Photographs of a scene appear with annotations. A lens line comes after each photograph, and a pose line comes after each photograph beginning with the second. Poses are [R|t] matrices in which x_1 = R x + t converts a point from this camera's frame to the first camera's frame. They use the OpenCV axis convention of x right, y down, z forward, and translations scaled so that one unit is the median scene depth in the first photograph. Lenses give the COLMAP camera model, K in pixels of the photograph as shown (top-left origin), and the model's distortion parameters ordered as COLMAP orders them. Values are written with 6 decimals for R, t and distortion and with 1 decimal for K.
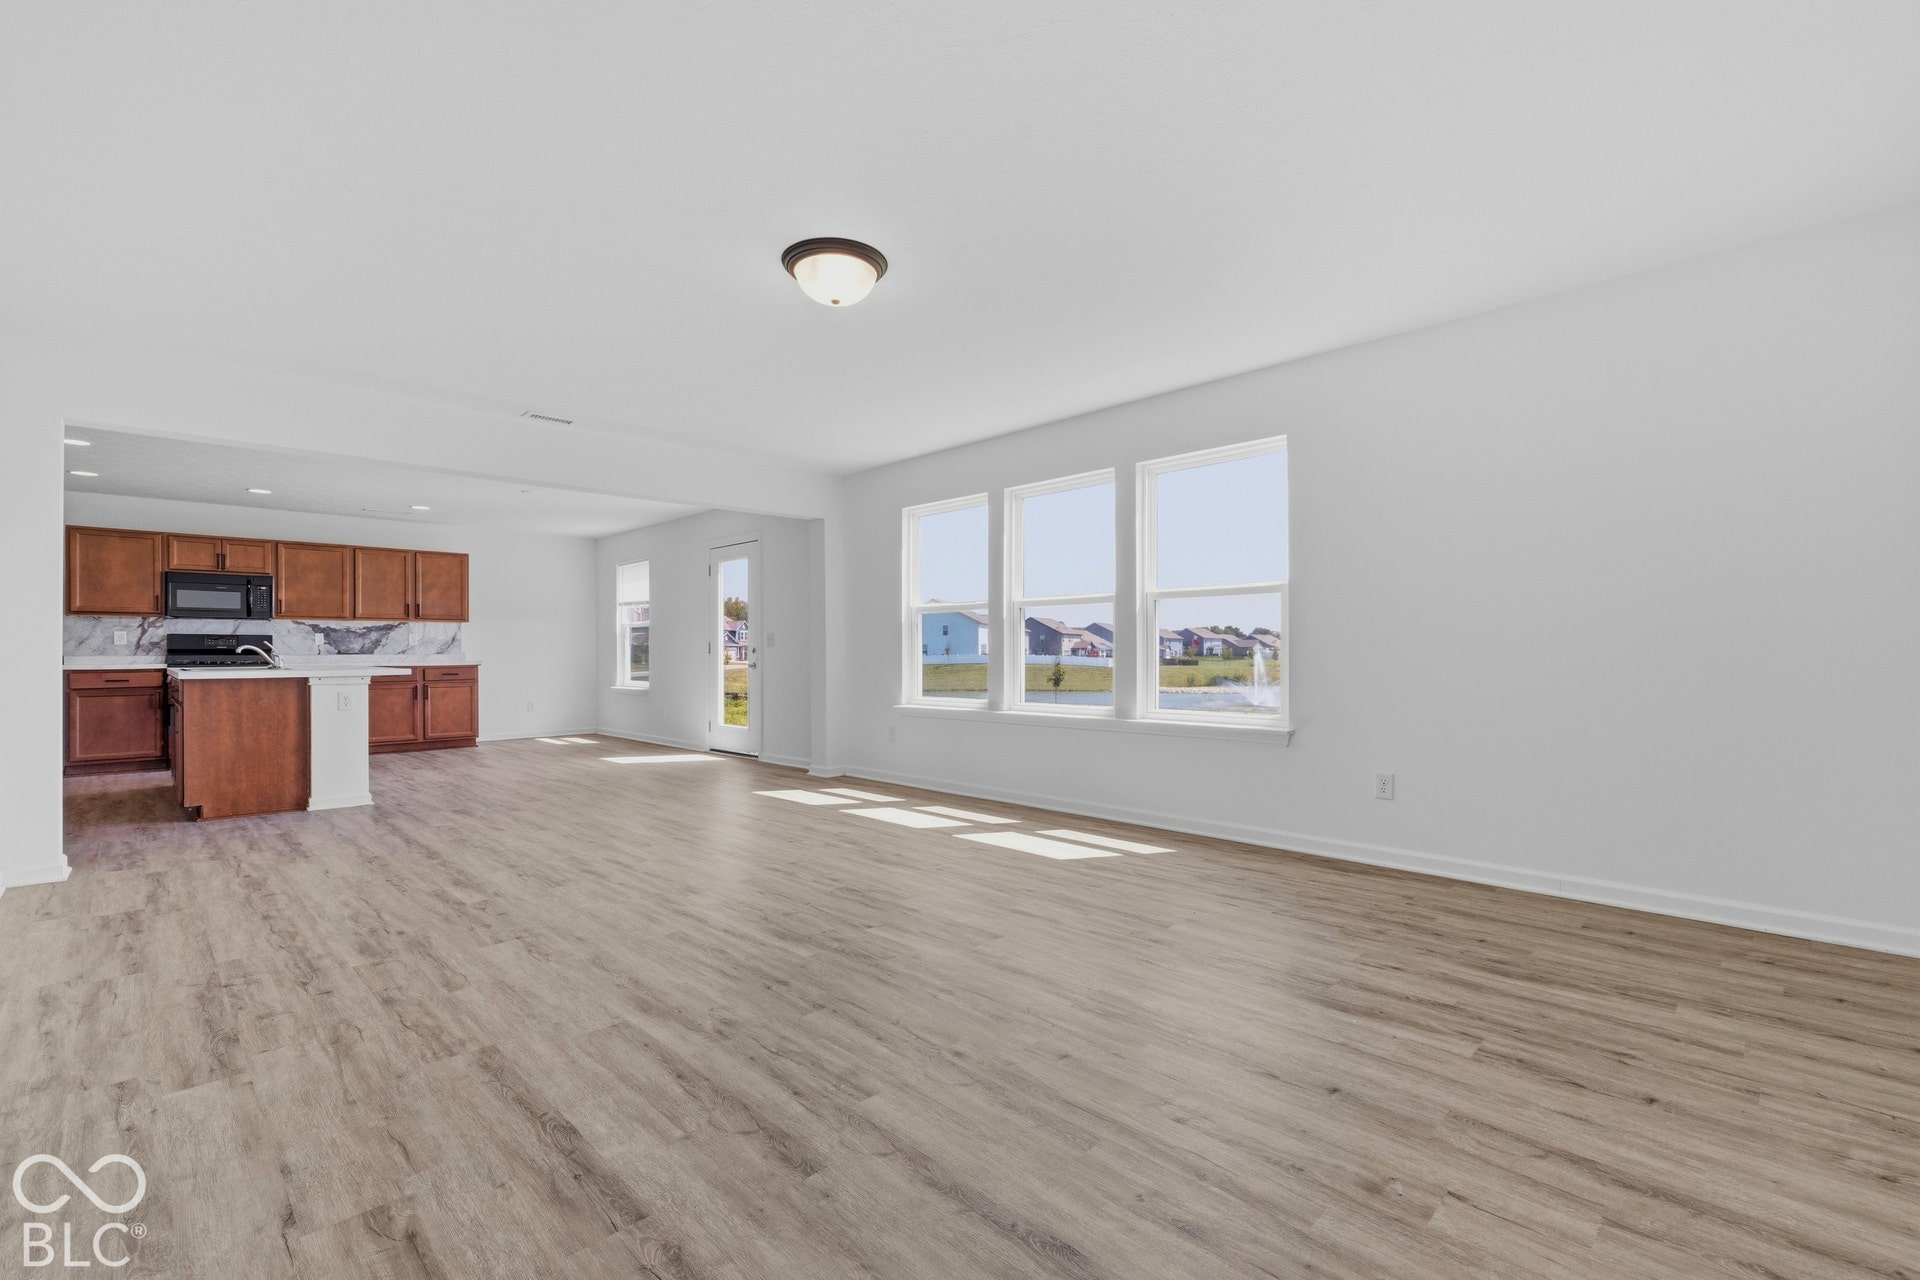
lens RADIAL K [[832.0, 0, 956.2], [0, 832.0, 652.4], [0, 0, 1]] dist [0.000633, 0.001002]
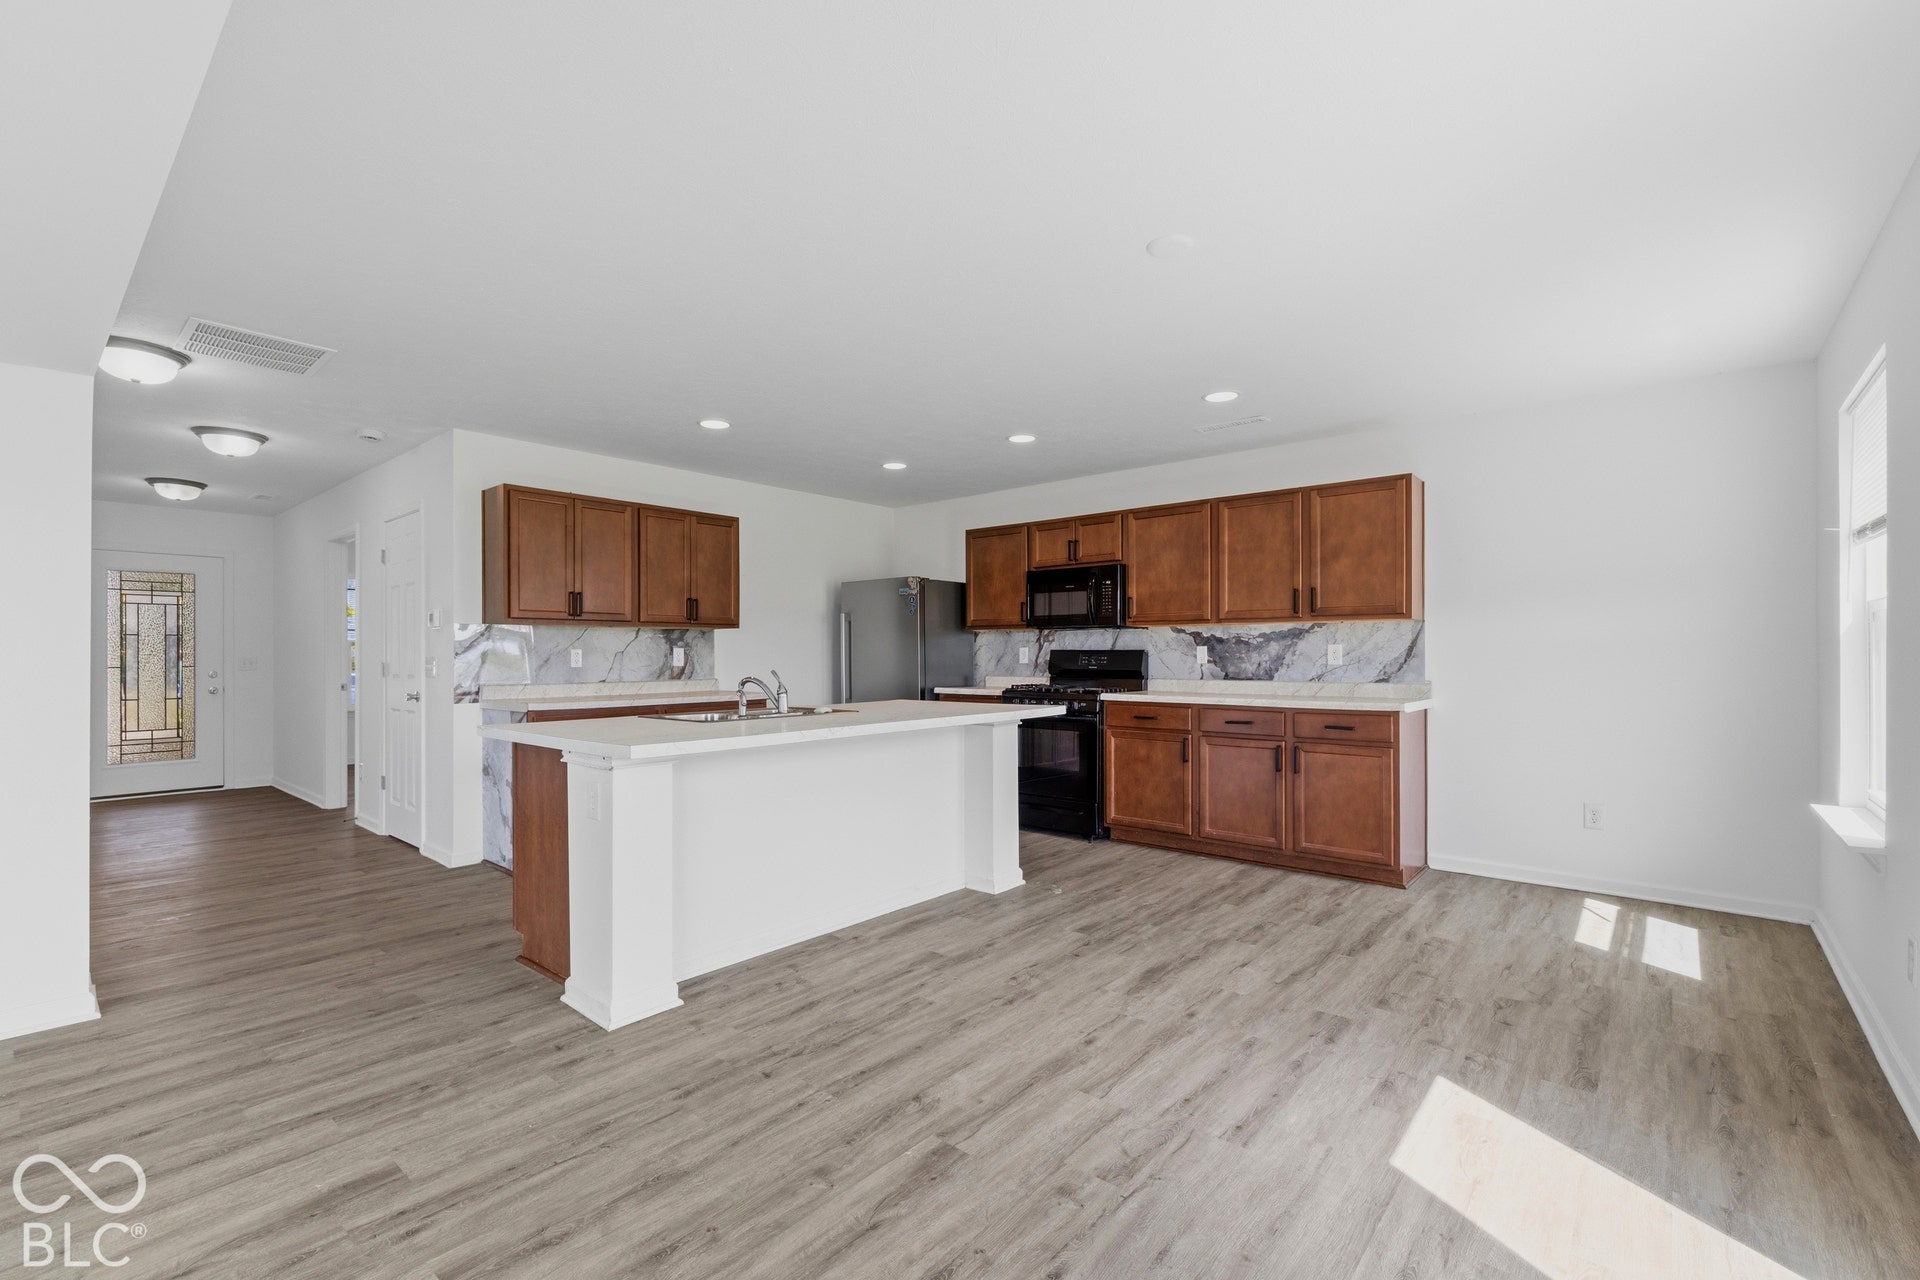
lens RADIAL K [[832.0, 0, 953.3], [0, 832.0, 652.6], [0, 0, 1]] dist [0.000633, 0.001002]
pose [[0.078771, 0.002537, -0.996889, -0.146162], [0.001732, 0.999995, 0.002682, -0.019928], [0.996891, -0.001938, 0.078766, 0.763147]]
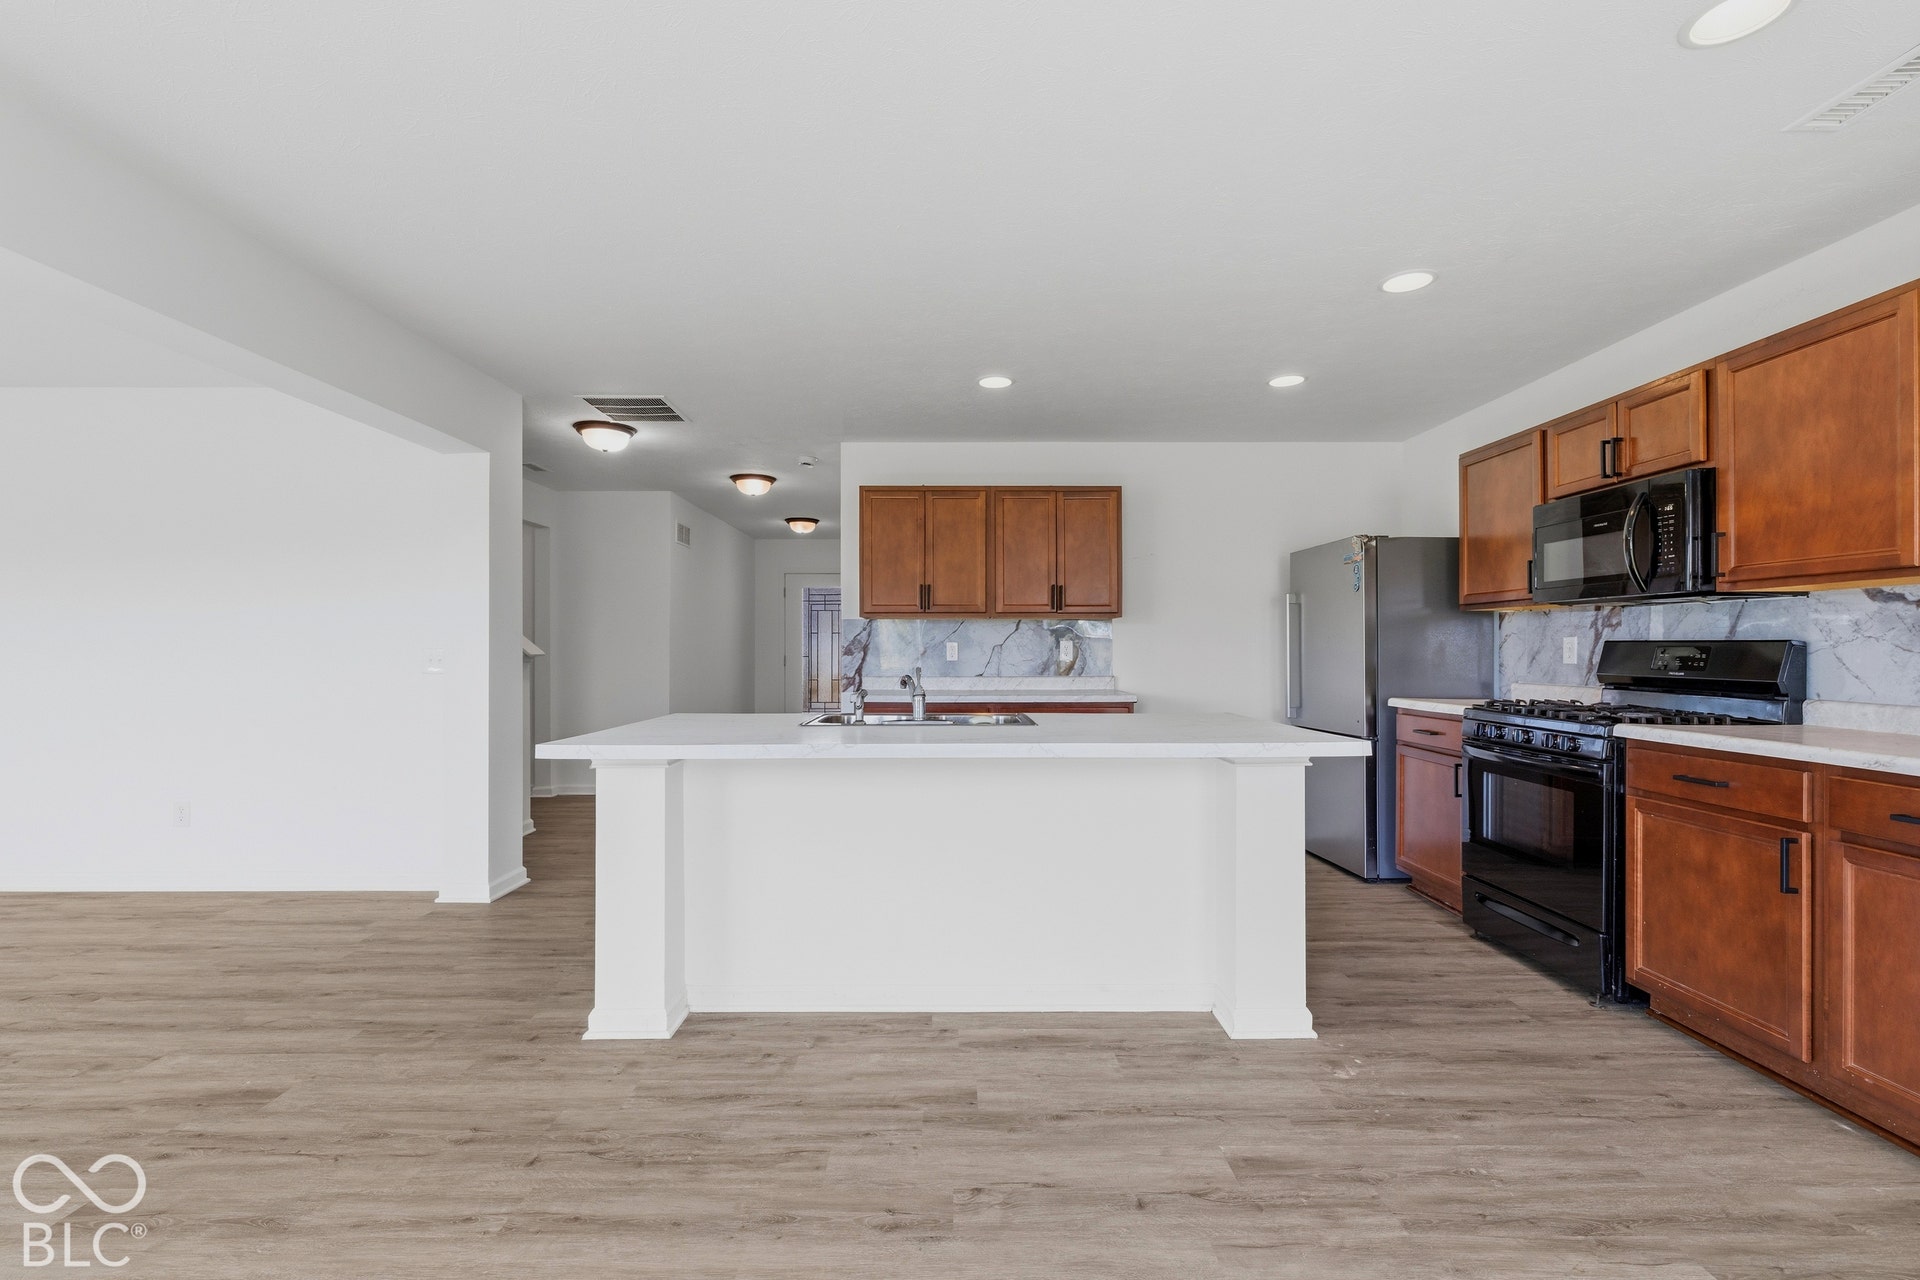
lens RADIAL K [[832.0, 0, 958.9], [0, 832.0, 650.4], [0, 0, 1]] dist [0.000633, 0.001002]
pose [[-0.699146, 0.006245, -0.714952, -0.344861], [0.003416, 0.999980, 0.005395, -0.018793], [0.714971, 0.001329, -0.699153, 0.962096]]
